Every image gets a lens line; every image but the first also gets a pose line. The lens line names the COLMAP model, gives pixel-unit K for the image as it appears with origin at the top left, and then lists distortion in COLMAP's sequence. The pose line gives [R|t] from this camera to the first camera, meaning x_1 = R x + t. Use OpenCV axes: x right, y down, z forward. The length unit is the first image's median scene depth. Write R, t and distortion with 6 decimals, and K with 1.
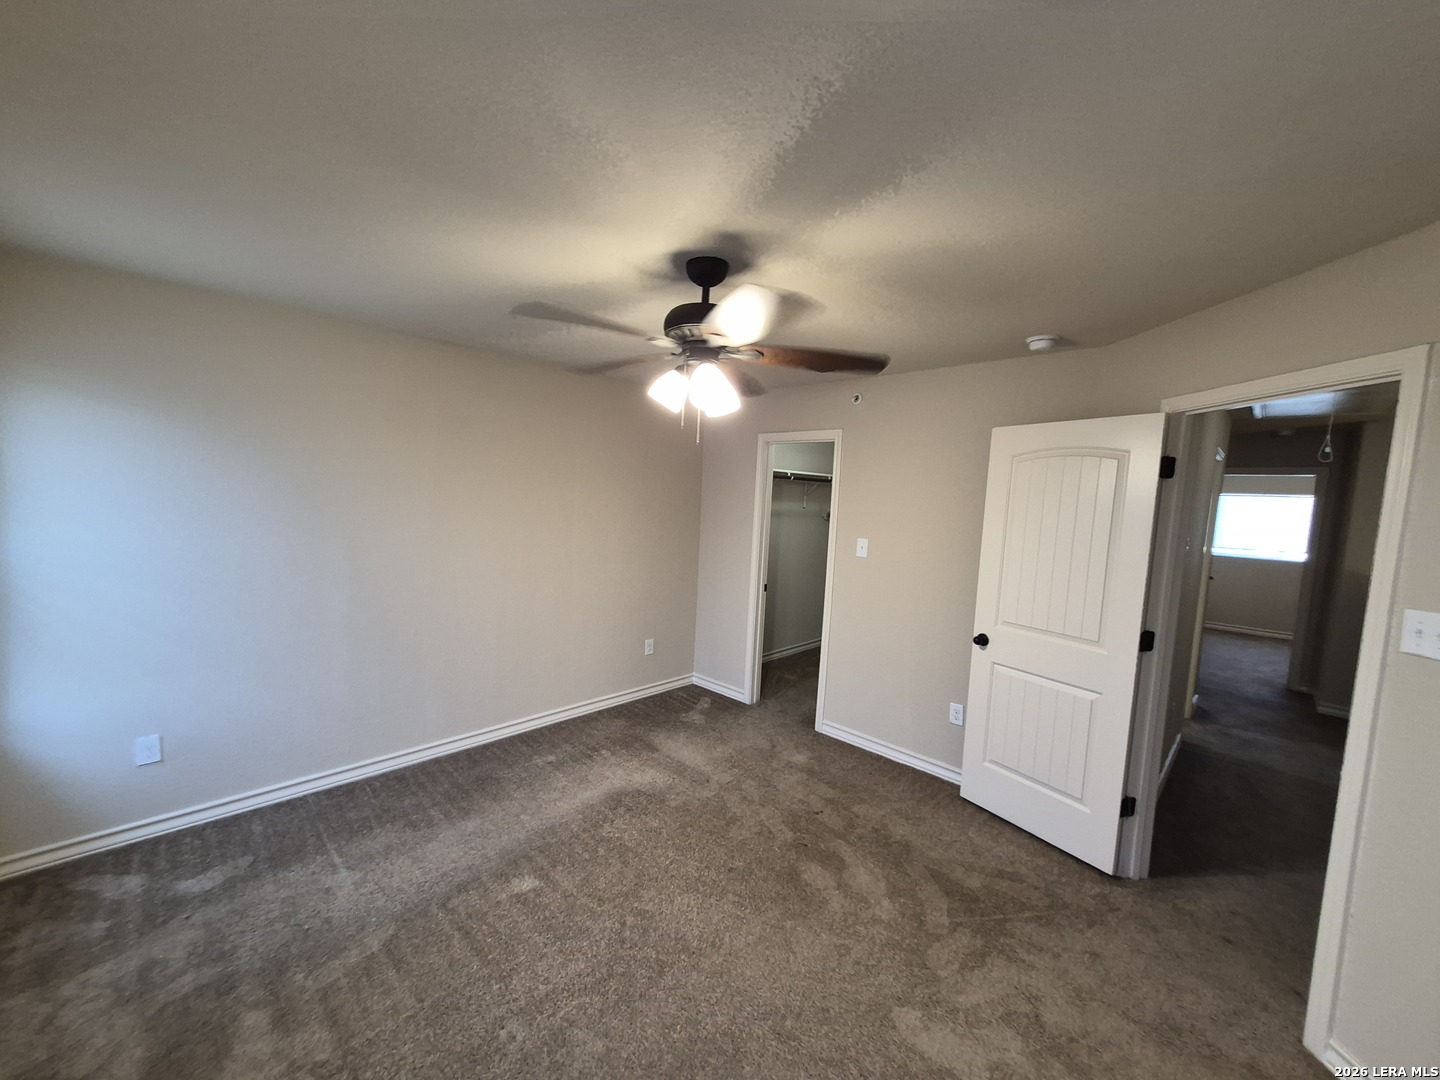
lens RADIAL K [[563.9, 0, 717.7], [0, 563.9, 545.7], [0, 0, 1]] dist [0.009985, -0.001057]
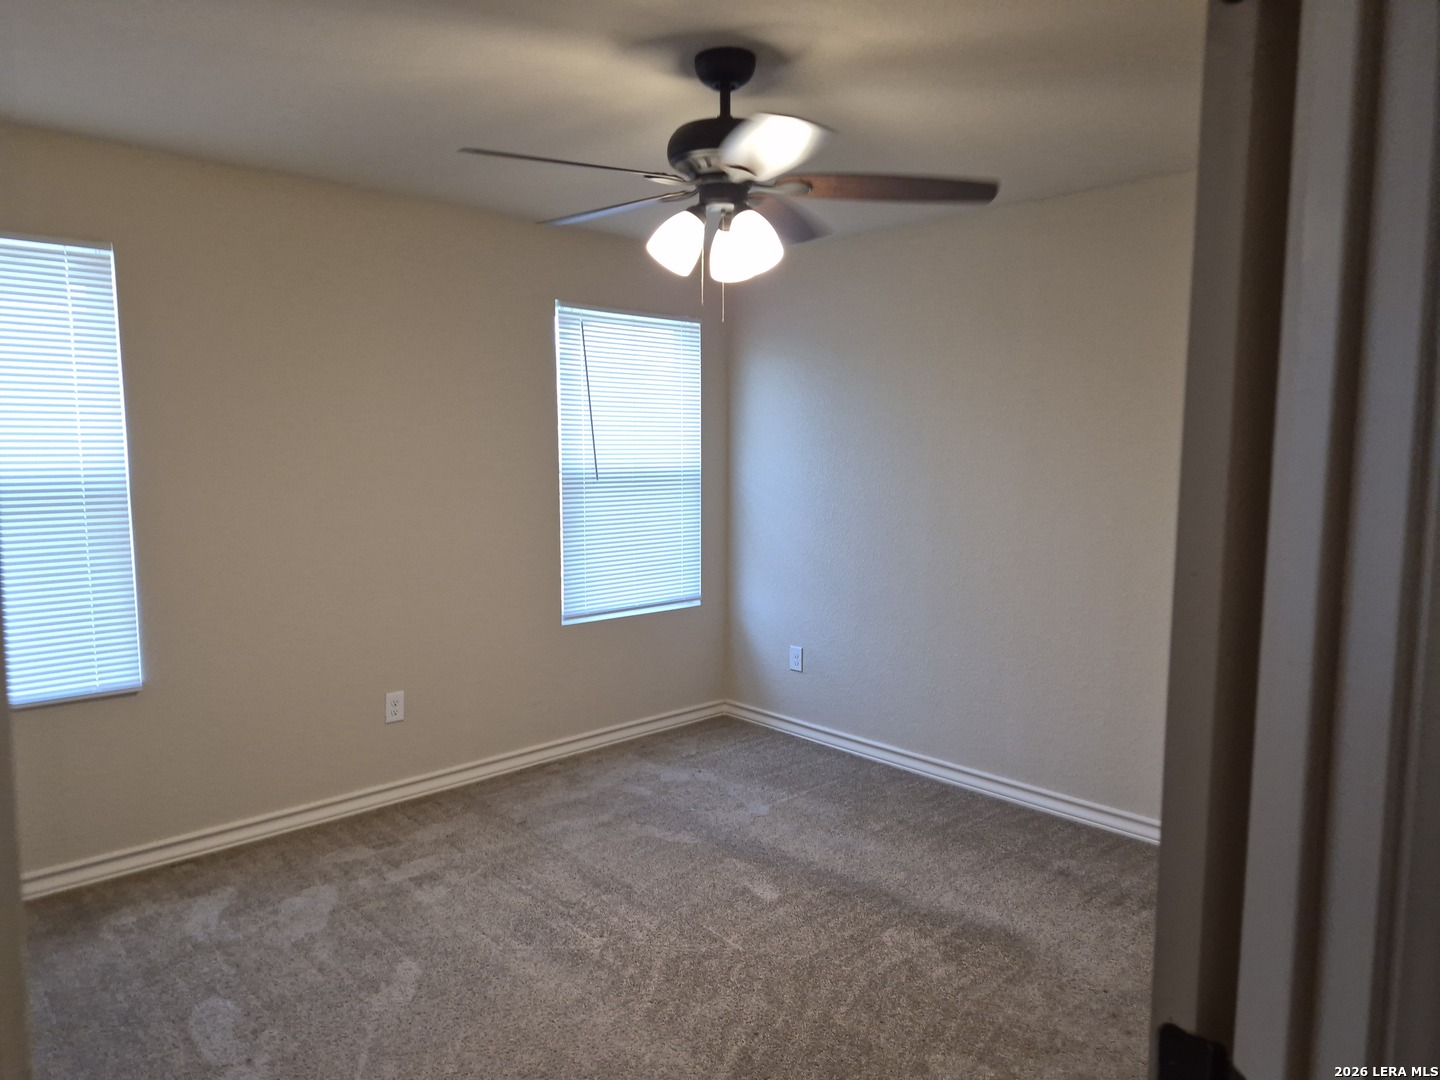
lens RADIAL K [[976.1, 0, 728.1], [0, 976.1, 532.3], [0, 0, 1]] dist [0.014543, -0.008312]
pose [[-0.021278, 0.050169, -0.998514, 0.899736], [-0.093121, 0.994299, 0.051942, 0.006684], [0.995427, 0.094087, -0.016485, 0.783703]]
